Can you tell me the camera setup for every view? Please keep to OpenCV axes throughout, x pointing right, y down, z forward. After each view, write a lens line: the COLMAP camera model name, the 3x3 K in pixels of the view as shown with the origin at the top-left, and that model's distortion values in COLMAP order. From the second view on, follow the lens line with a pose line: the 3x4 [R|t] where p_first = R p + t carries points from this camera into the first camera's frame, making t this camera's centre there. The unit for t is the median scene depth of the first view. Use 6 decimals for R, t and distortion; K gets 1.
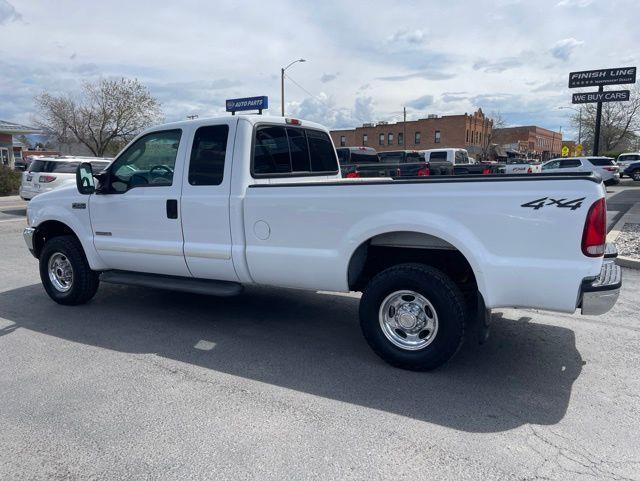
lens RADIAL K [[493.4, 0, 320.0], [0, 493.4, 240.5], [0, 0, 1]] dist [0.077277, -0.107477]
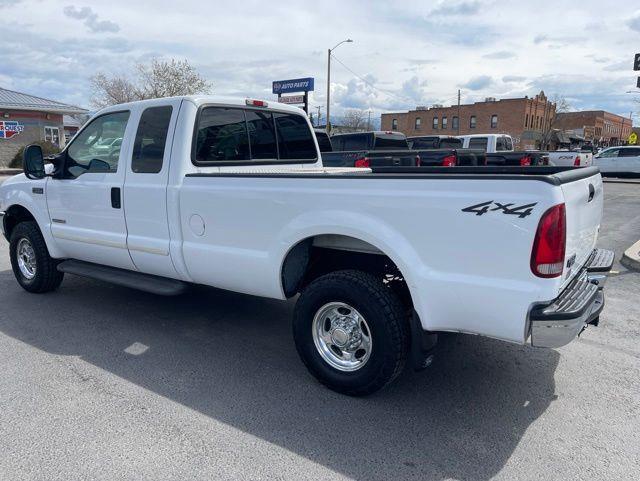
lens RADIAL K [[493.3, 0, 322.8], [0, 493.3, 241.0], [0, 0, 1]] dist [0.078585, -0.112575]
pose [[0.994706, 0.034732, -0.096713, 0.155276], [-0.031430, 0.998877, 0.035461, -0.024475], [0.097836, -0.032234, 0.994680, 0.101352]]
